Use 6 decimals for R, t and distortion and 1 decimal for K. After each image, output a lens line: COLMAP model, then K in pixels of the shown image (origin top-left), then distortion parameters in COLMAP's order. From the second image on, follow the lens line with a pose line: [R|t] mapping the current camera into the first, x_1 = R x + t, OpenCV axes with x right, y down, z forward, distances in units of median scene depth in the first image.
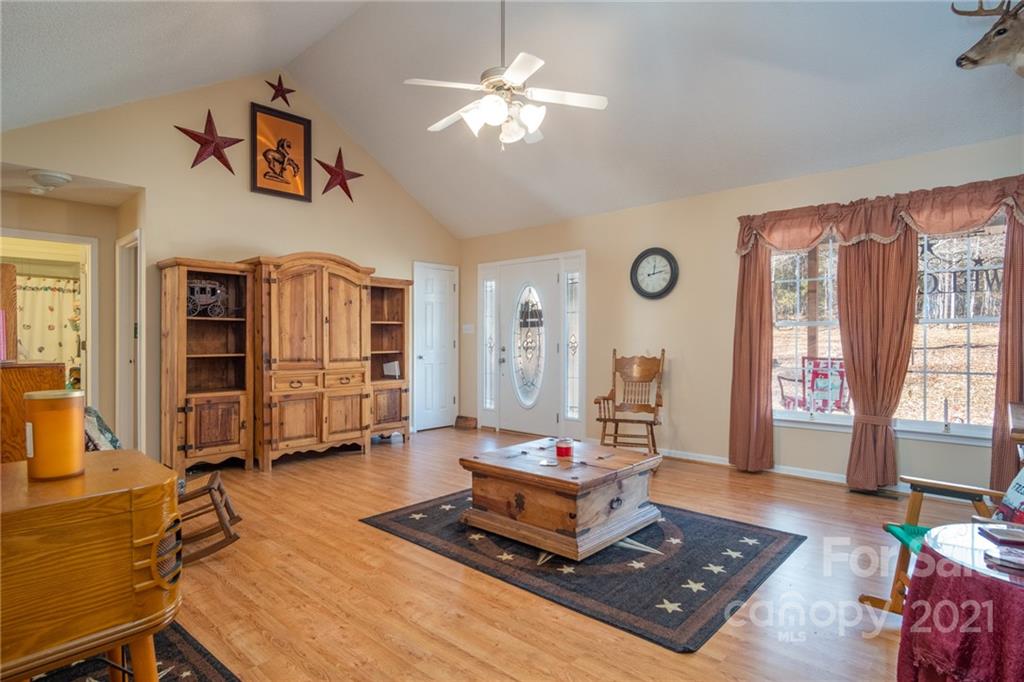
lens RADIAL K [[551.1, 0, 506.4], [0, 551.1, 339.5], [0, 0, 1]] dist [-0.005620, 0.003265]
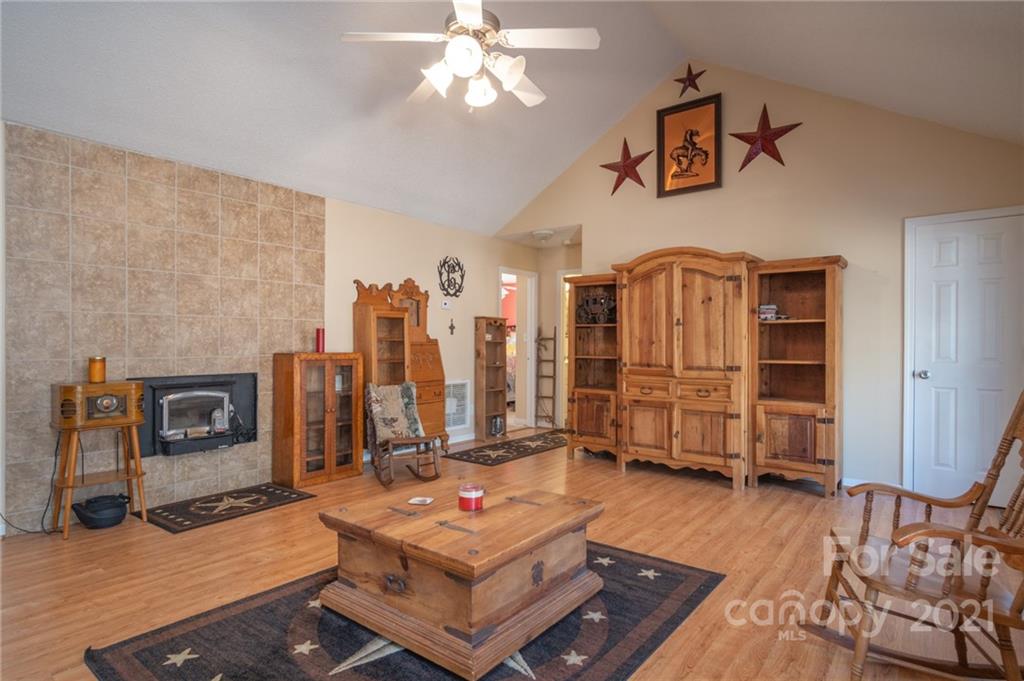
lens RADIAL K [[551.1, 0, 506.7], [0, 551.1, 341.8], [0, 0, 1]] dist [-0.005620, 0.003265]
pose [[0.064921, 0.001138, -0.997890, 0.539253], [-0.004657, 0.999989, 0.000838, -0.003079], [0.997880, 0.004592, 0.064926, 0.662310]]
